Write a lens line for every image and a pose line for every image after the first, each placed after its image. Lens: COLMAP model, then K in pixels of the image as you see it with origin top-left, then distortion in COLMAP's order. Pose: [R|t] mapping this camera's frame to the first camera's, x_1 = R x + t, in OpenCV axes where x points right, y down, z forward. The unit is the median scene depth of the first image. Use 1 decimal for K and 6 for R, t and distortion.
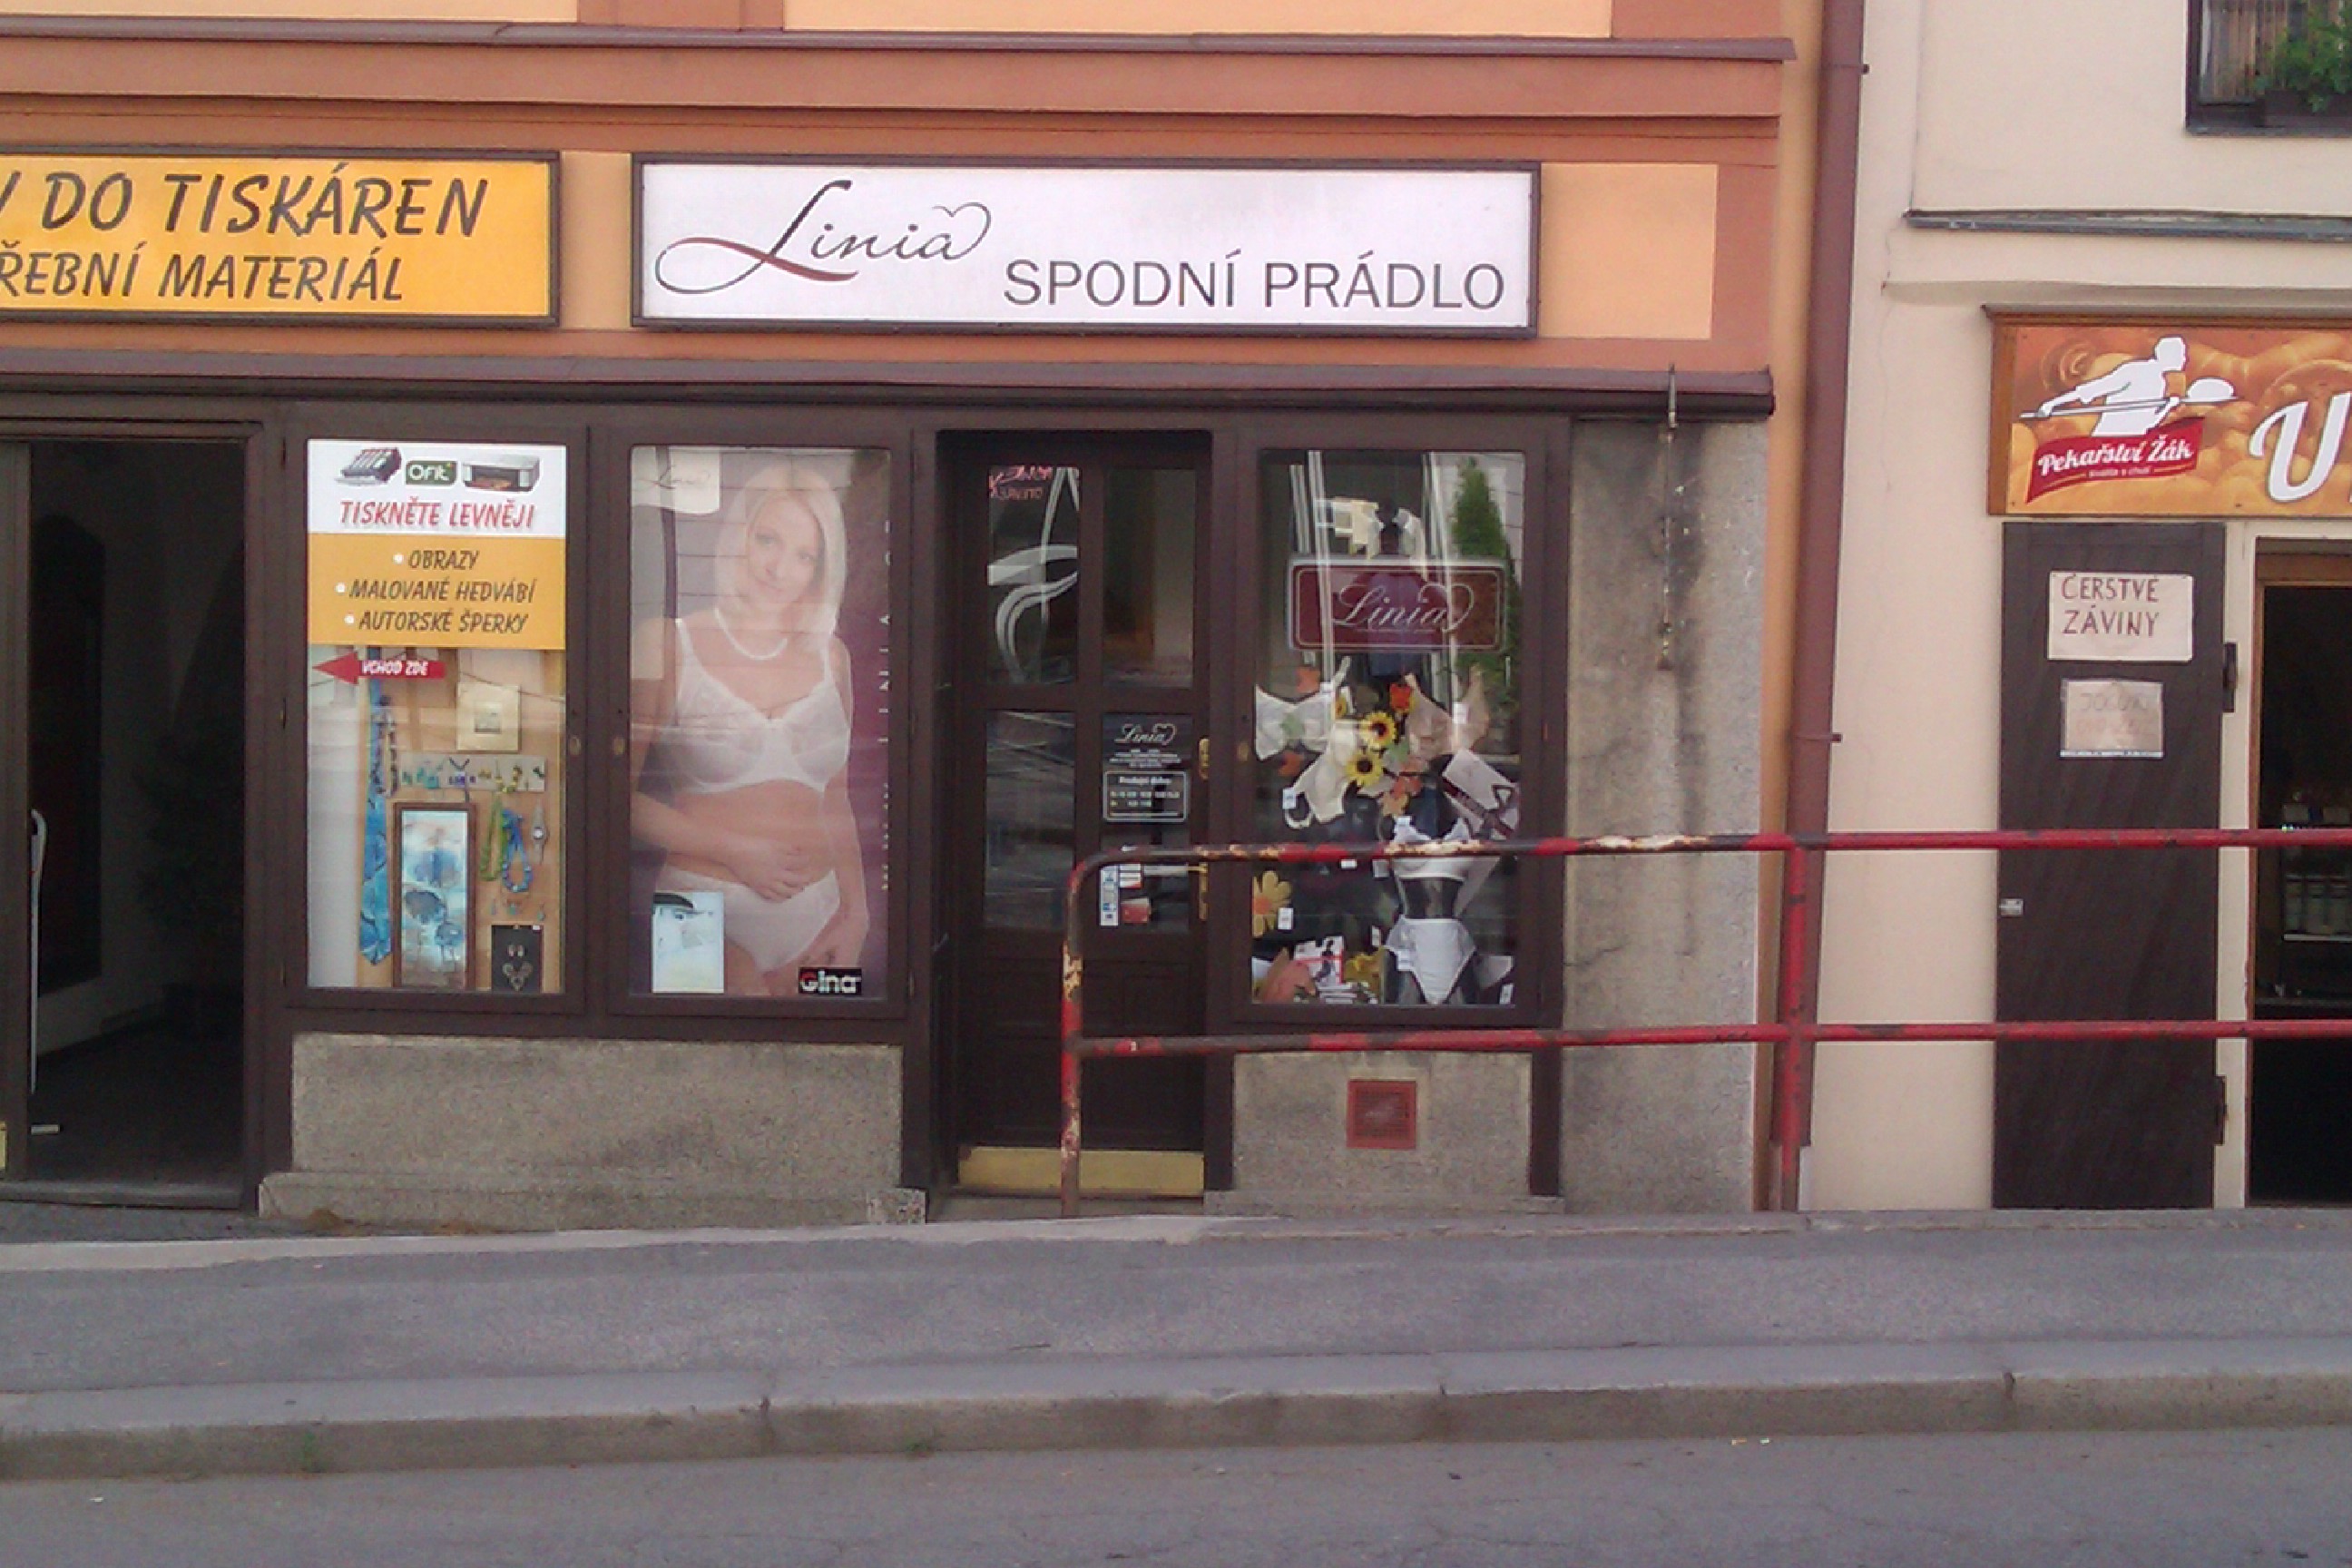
lens RADIAL K [[2350.4, 0, 1176.0], [0, 2350.4, 784.0], [0, 0, 1]] dist [-0.006734, -0.002293]
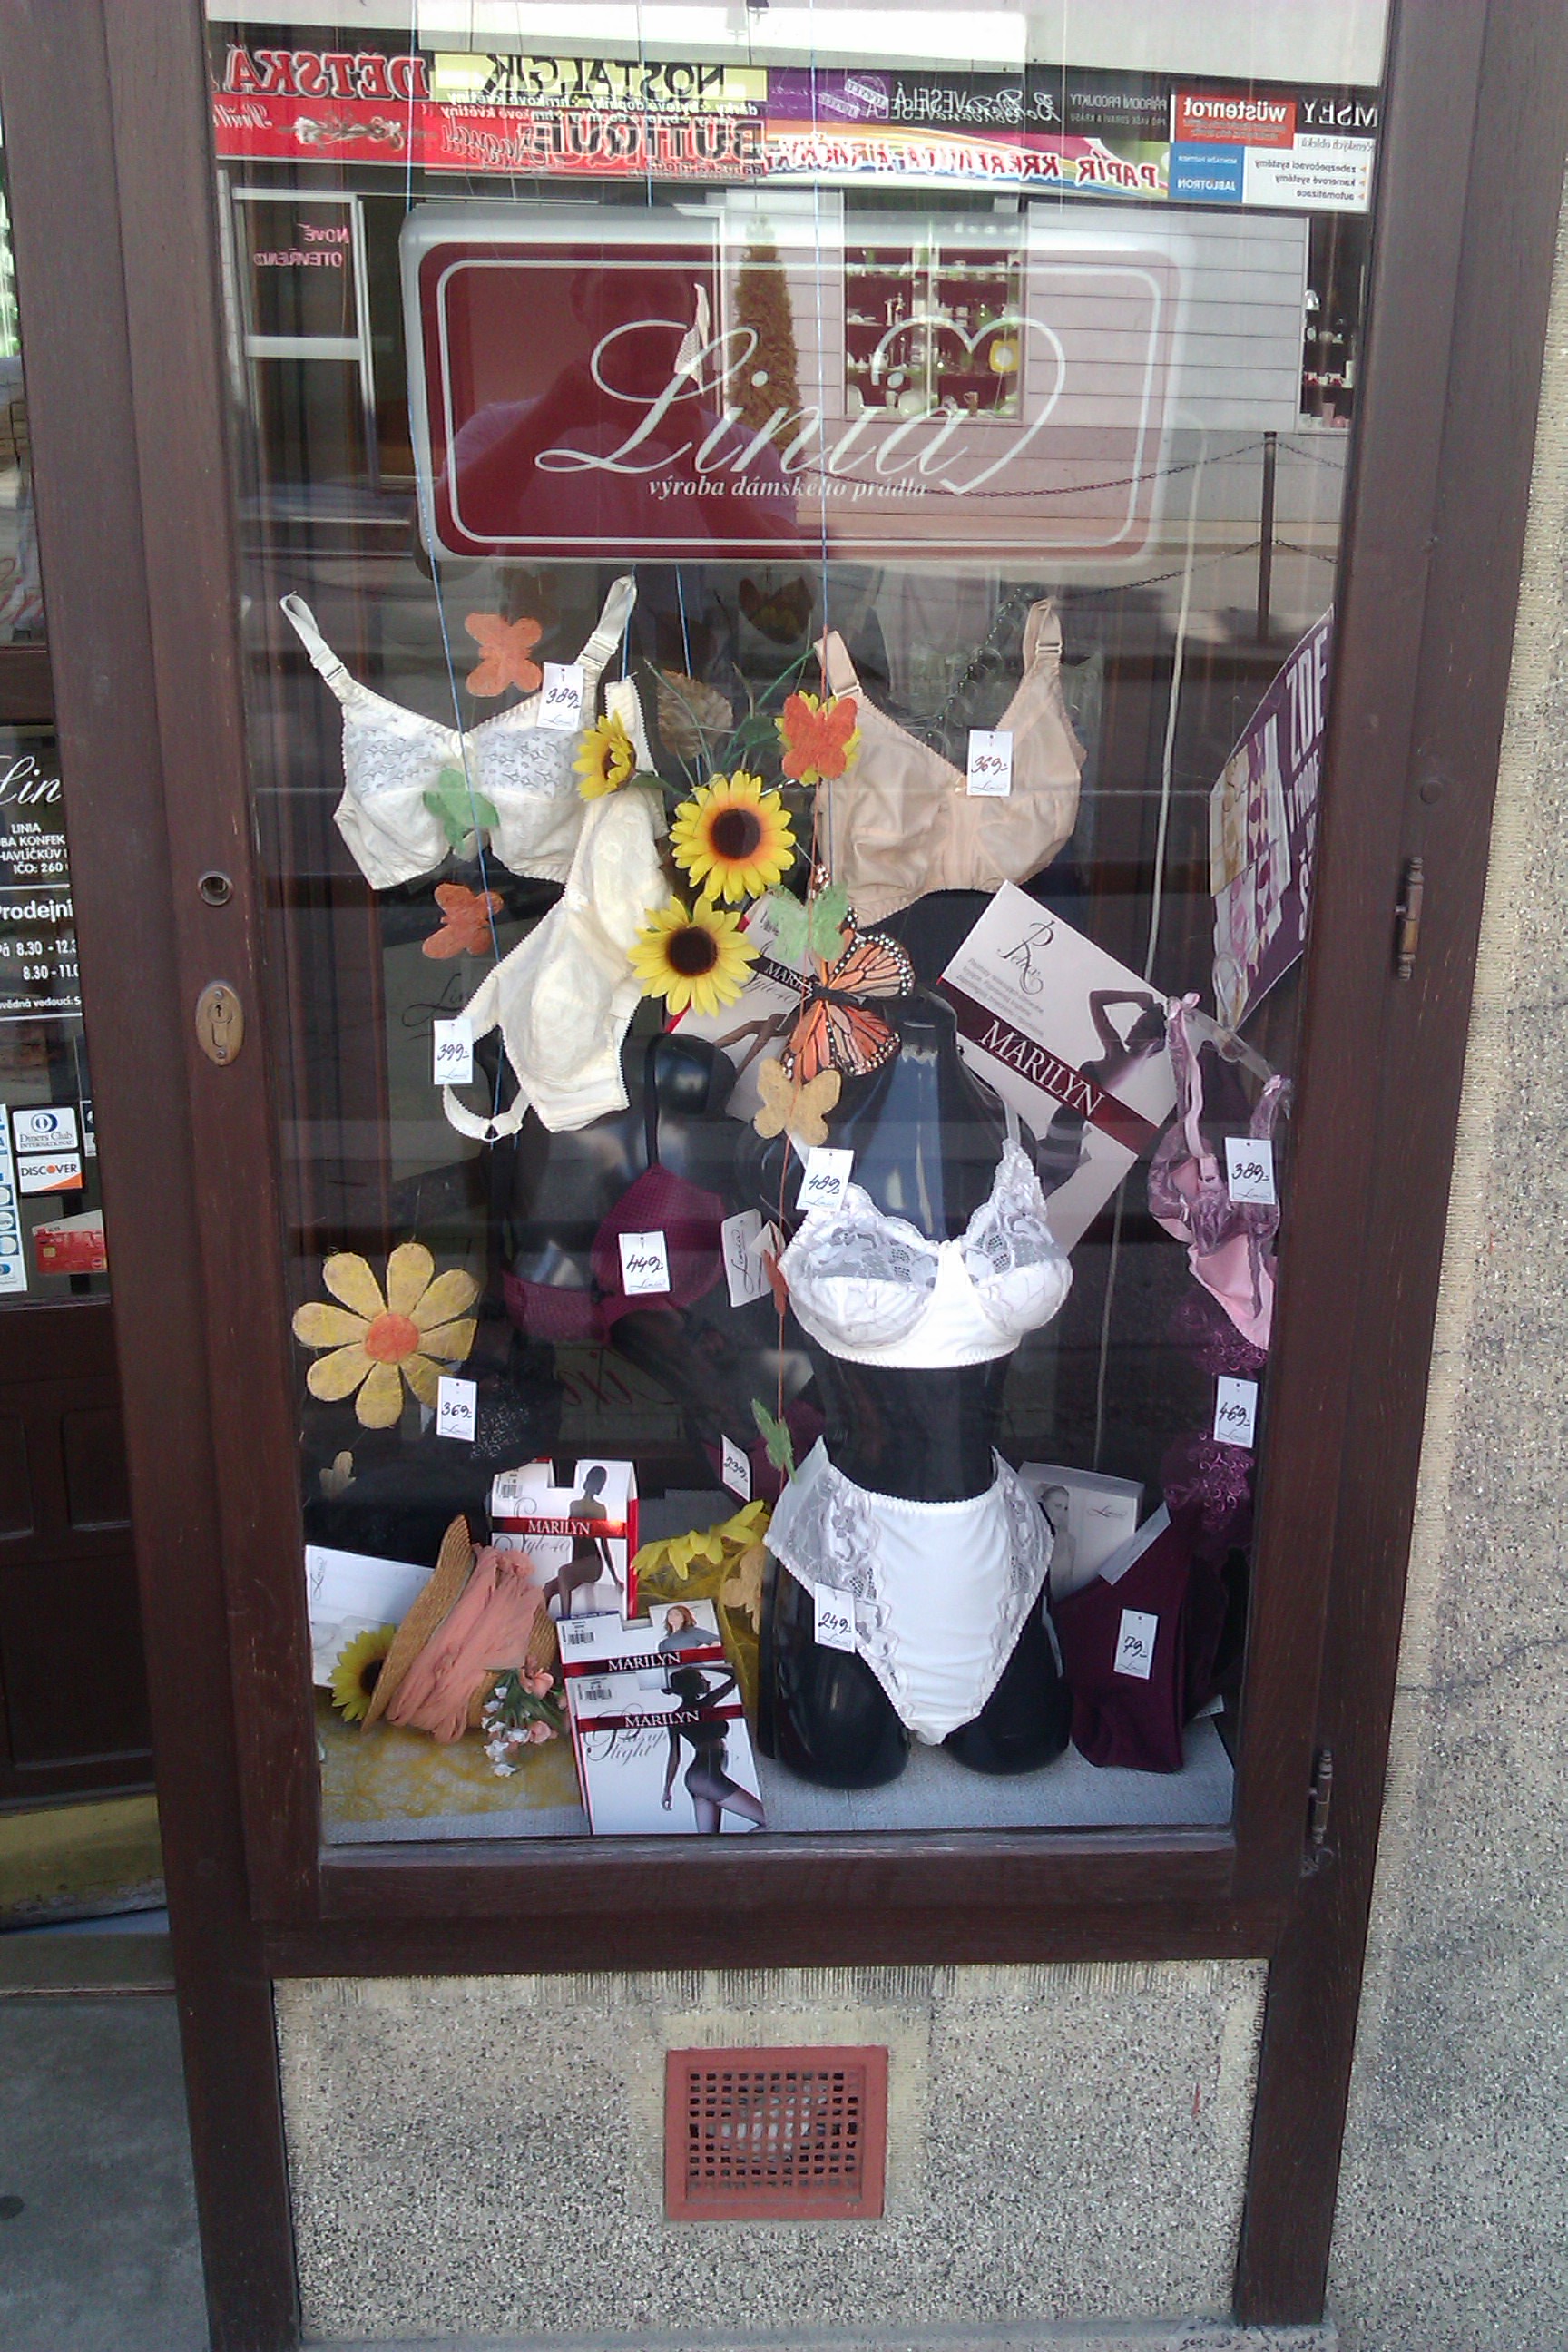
lens RADIAL K [[2350.4, 0, 784.0], [0, 2350.4, 1176.0], [0, 0, 1]] dist [-0.006734, -0.002293]
pose [[0.991435, -0.040646, 0.124113, 0.053006], [0.010280, 0.971675, 0.236096, -0.051297], [-0.130194, -0.232798, 0.963771, 0.694891]]
